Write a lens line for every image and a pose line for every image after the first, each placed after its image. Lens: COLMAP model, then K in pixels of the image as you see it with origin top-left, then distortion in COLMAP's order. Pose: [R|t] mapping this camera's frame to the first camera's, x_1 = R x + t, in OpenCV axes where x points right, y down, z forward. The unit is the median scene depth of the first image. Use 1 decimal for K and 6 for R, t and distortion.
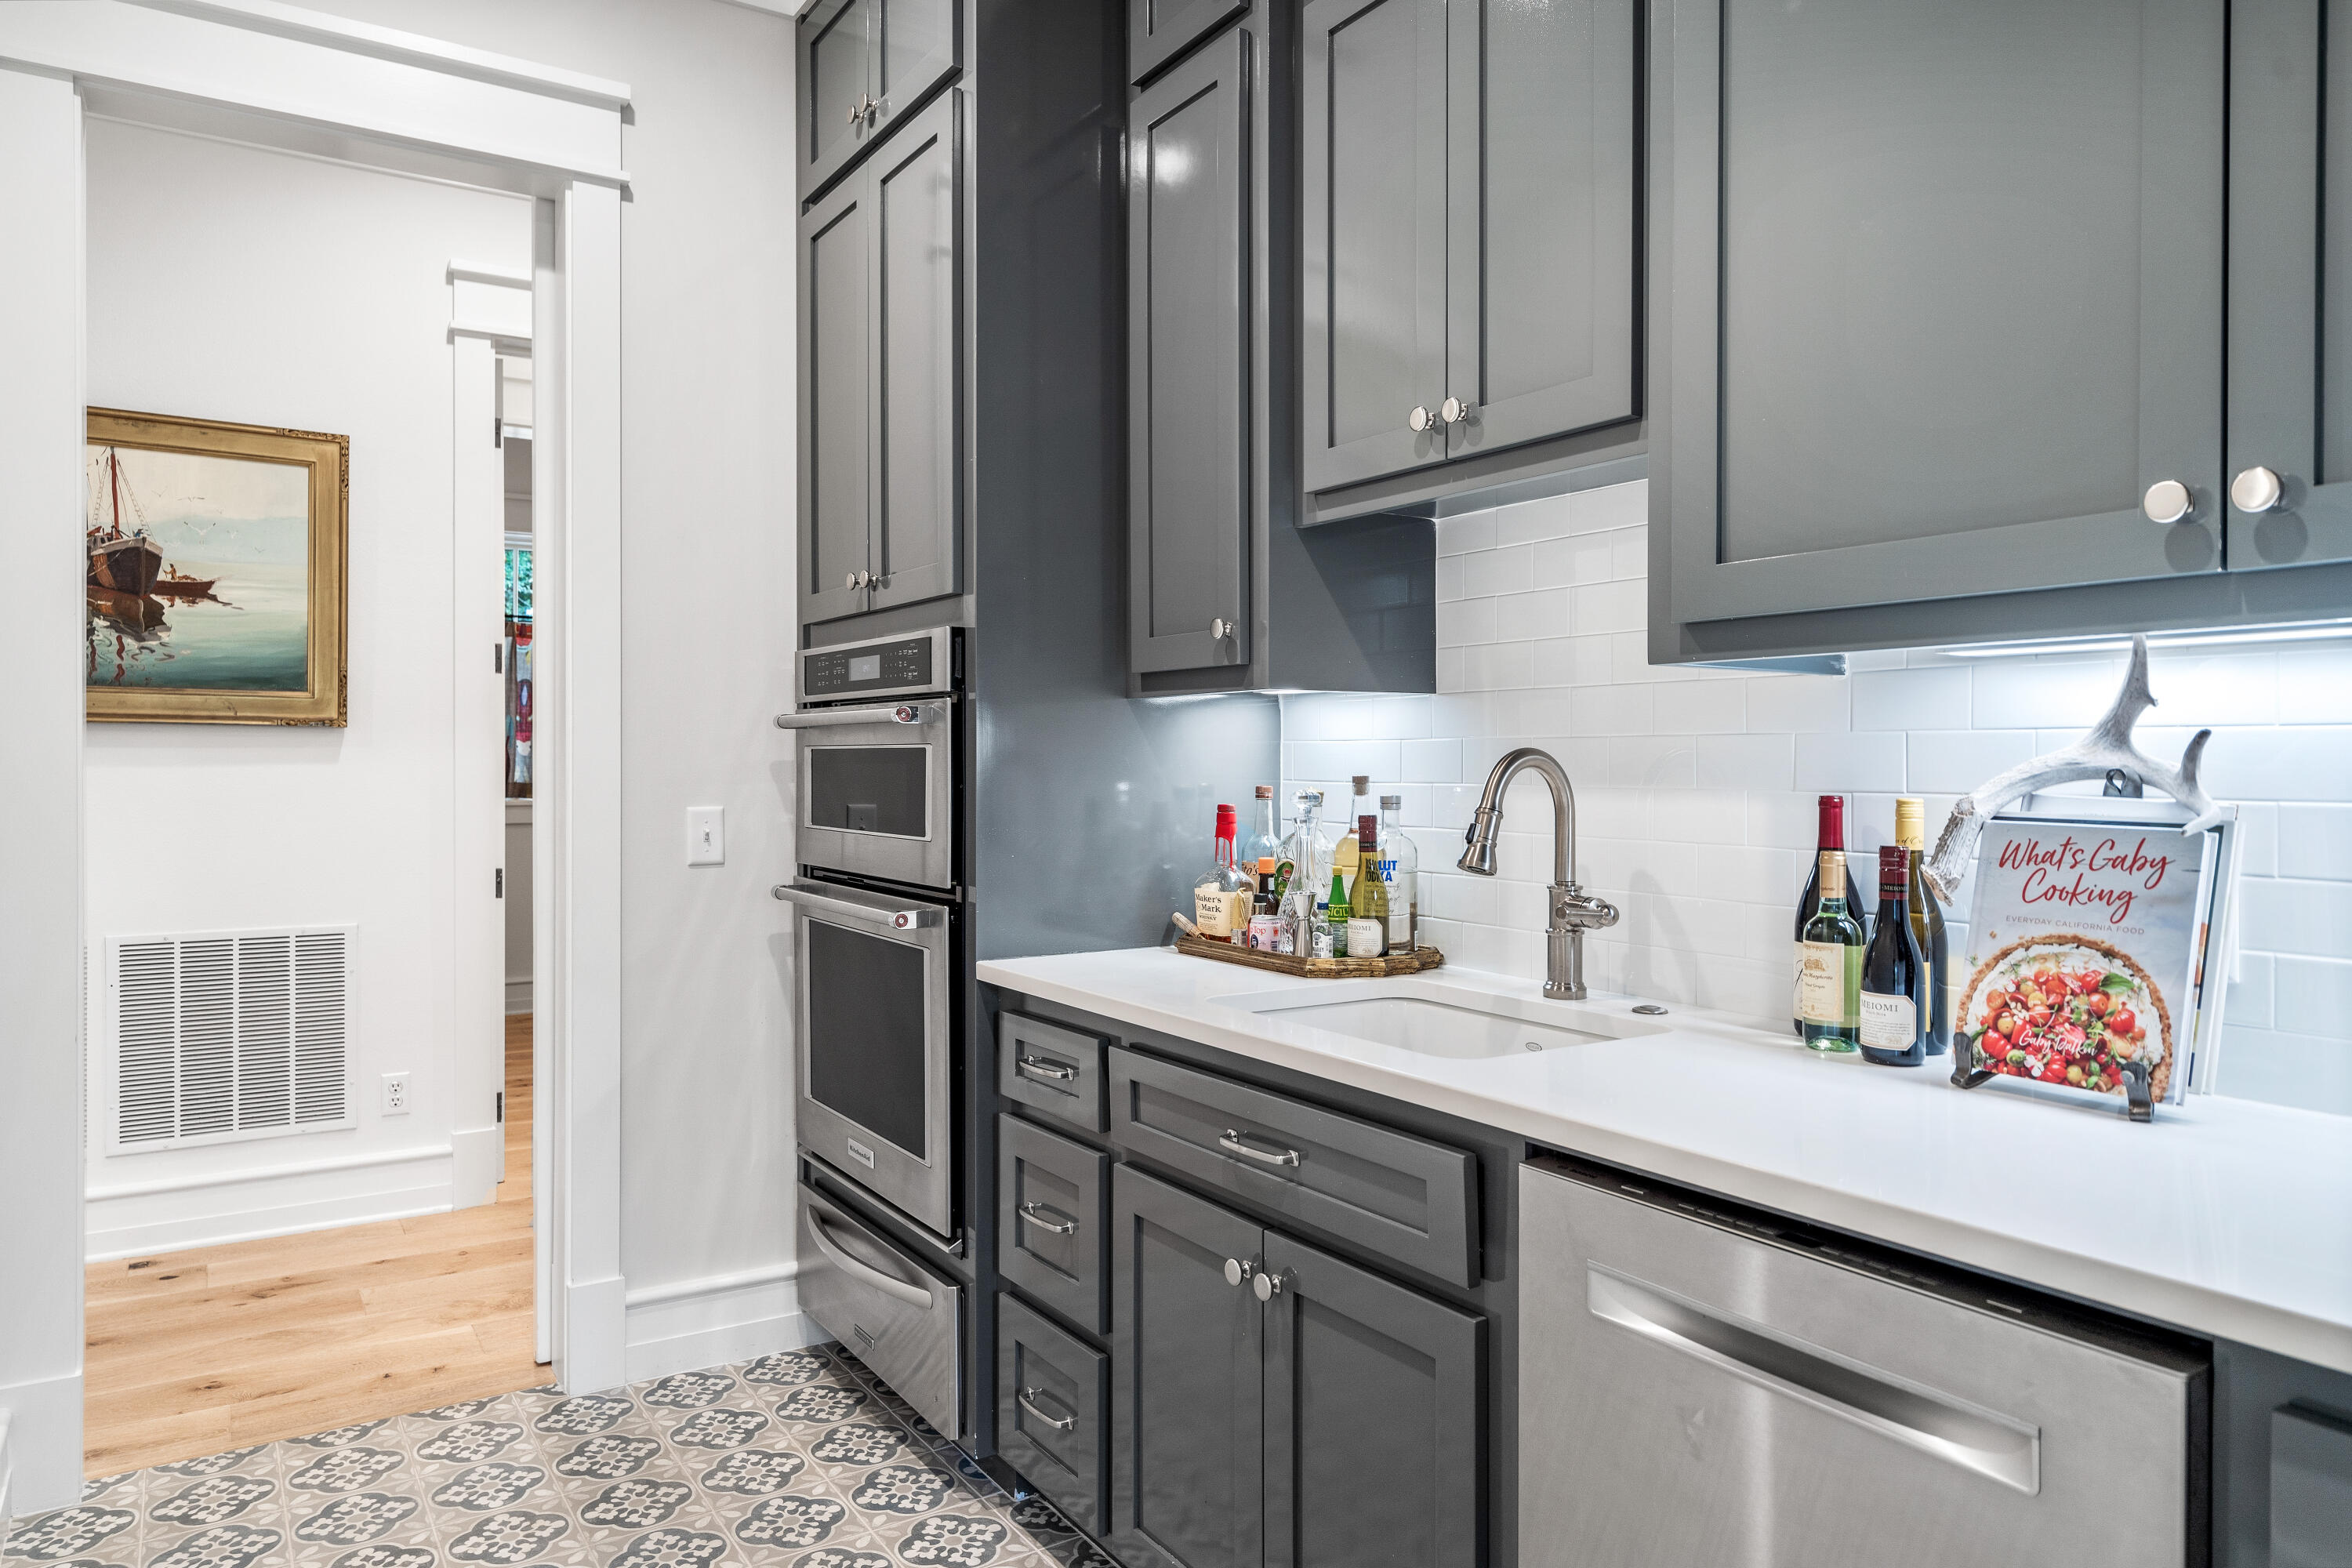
lens RADIAL K [[1501.2, 0, 1174.9], [0, 1501.2, 774.8], [0, 0, 1]] dist [0.019415, -0.004231]
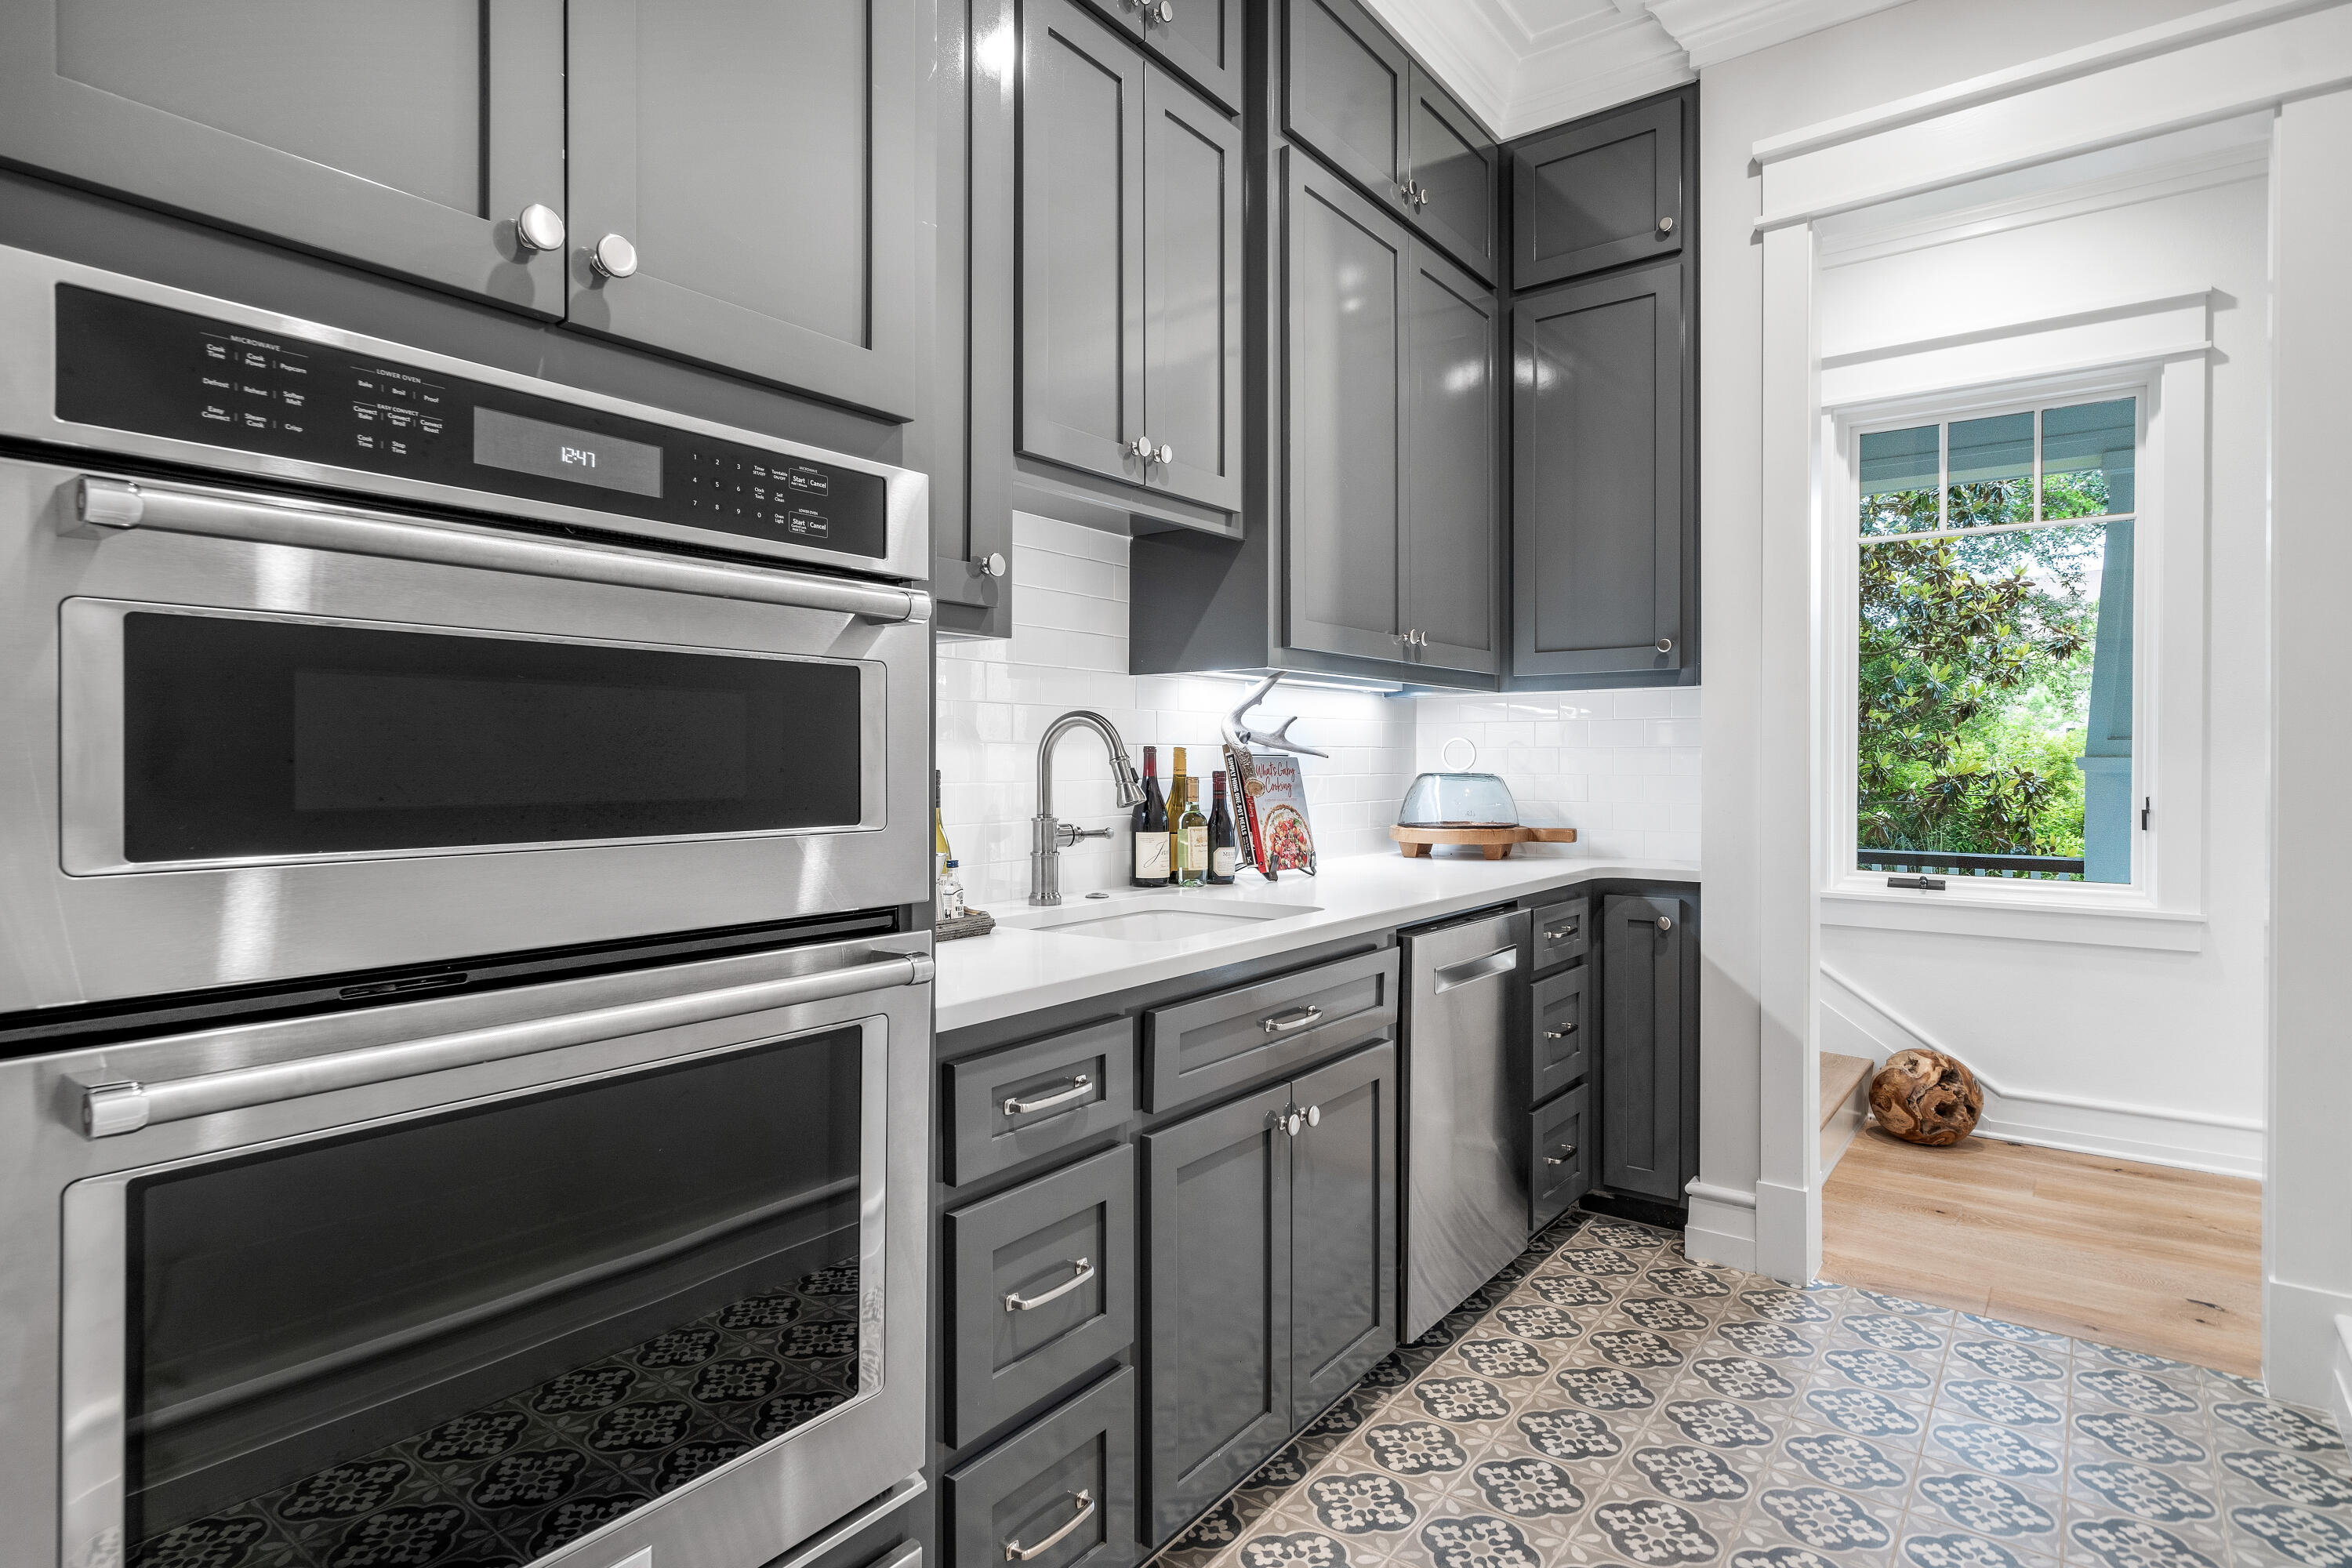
lens RADIAL K [[1315.4, 0, 1171.5], [0, 1315.4, 772.7], [0, 0, 1]] dist [-0.001103, 0.000668]
pose [[-0.384414, -0.012401, 0.923077, -1.022083], [0.006850, 0.999844, 0.016285, 0.020934], [-0.923135, 0.012583, -0.384269, 1.663644]]
